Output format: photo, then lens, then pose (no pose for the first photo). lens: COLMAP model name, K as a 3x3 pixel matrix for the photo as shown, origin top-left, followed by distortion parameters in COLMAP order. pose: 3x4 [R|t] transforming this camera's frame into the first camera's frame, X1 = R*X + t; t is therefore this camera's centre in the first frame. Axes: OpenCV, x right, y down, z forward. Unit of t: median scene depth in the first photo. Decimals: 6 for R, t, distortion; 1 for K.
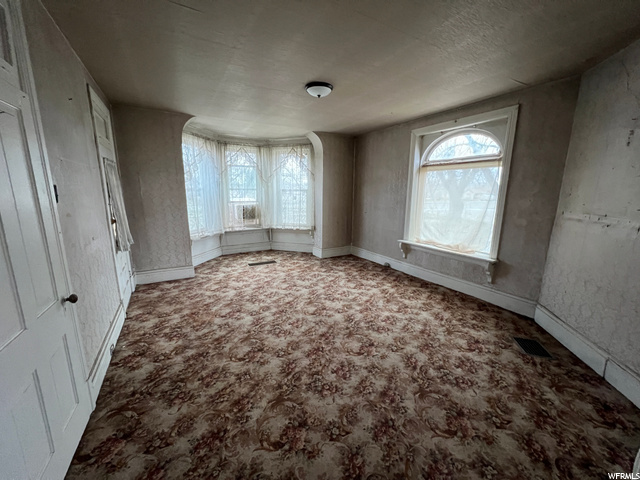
lens RADIAL K [[252.0, 0, 323.0], [0, 252.0, 241.1], [0, 0, 1]] dist [-0.007607, 0.000455]
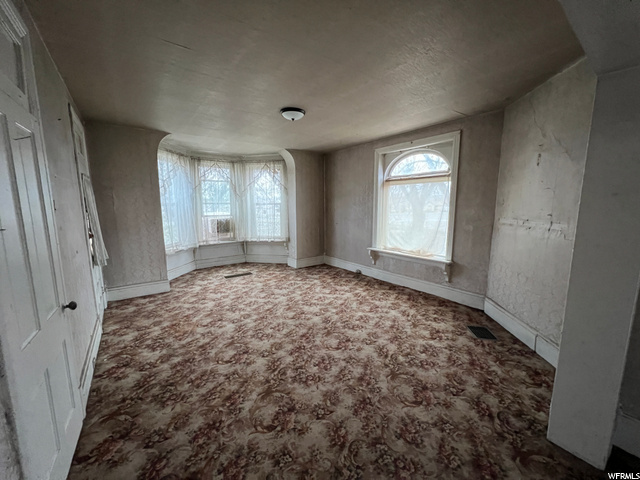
lens RADIAL K [[252.0, 0, 323.0], [0, 252.0, 241.4], [0, 0, 1]] dist [-0.007607, 0.000455]
pose [[0.992843, -0.028721, 0.115921, -0.029827], [0.034682, 0.998160, -0.049740, 0.025364], [-0.114279, 0.053404, 0.992012, -0.101708]]
